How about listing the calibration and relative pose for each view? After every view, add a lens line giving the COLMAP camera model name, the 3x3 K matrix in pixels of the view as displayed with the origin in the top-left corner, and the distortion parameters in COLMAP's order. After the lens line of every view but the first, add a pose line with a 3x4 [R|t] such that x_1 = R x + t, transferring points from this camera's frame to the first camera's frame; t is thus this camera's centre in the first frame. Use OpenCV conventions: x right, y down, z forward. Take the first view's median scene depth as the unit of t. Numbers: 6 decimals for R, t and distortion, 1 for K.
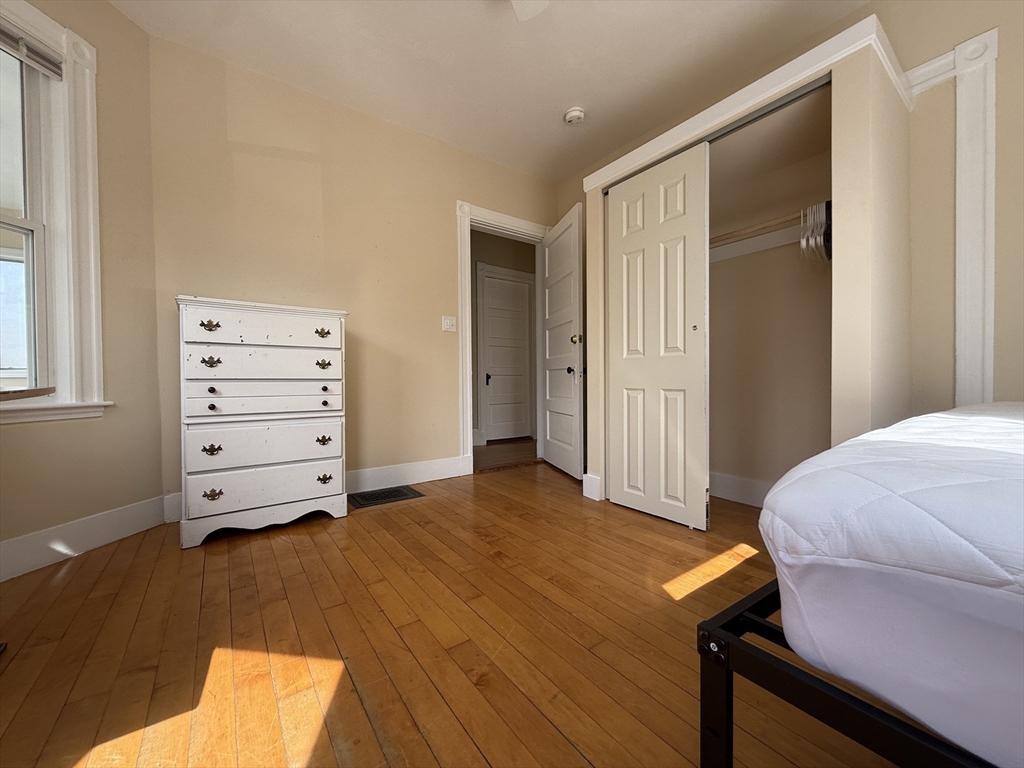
lens RADIAL K [[409.0, 0, 512.0], [0, 409.0, 384.0], [0, 0, 1]] dist [-0.000446, -0.000069]
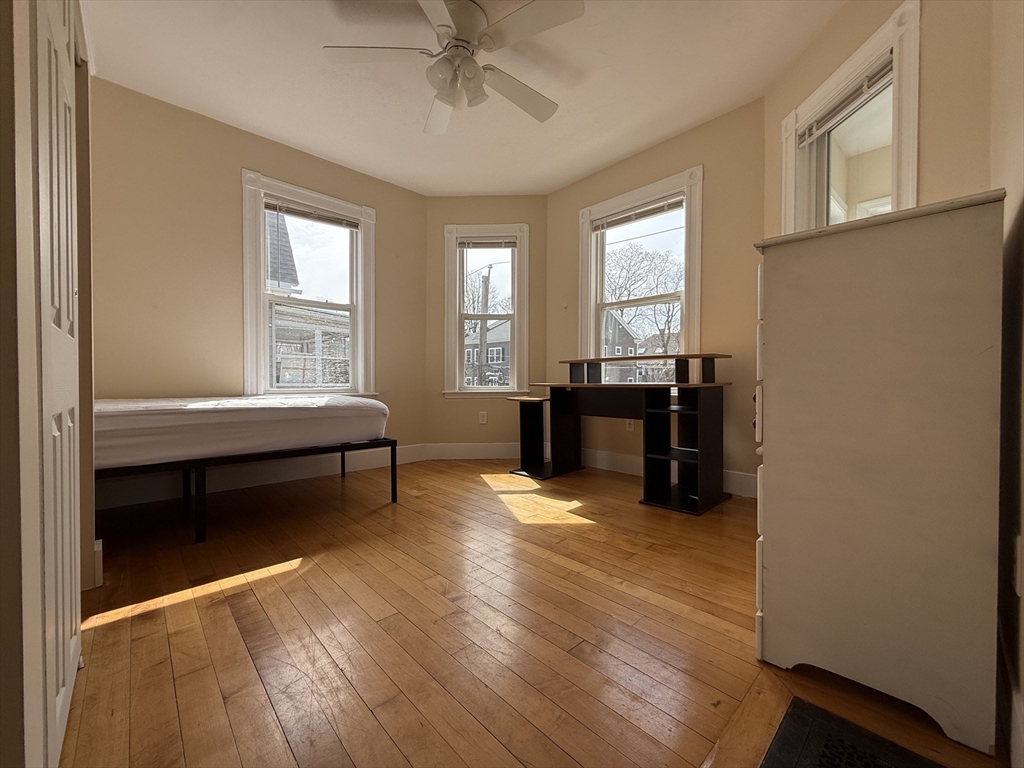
lens RADIAL K [[409.0, 0, 512.0], [0, 409.0, 384.0], [0, 0, 1]] dist [-0.000446, -0.000069]
pose [[-0.990712, 0.008458, -0.135714, -0.072013], [0.005641, 0.999761, 0.021130, -0.032323], [0.135861, 0.020169, -0.990523, 2.296170]]
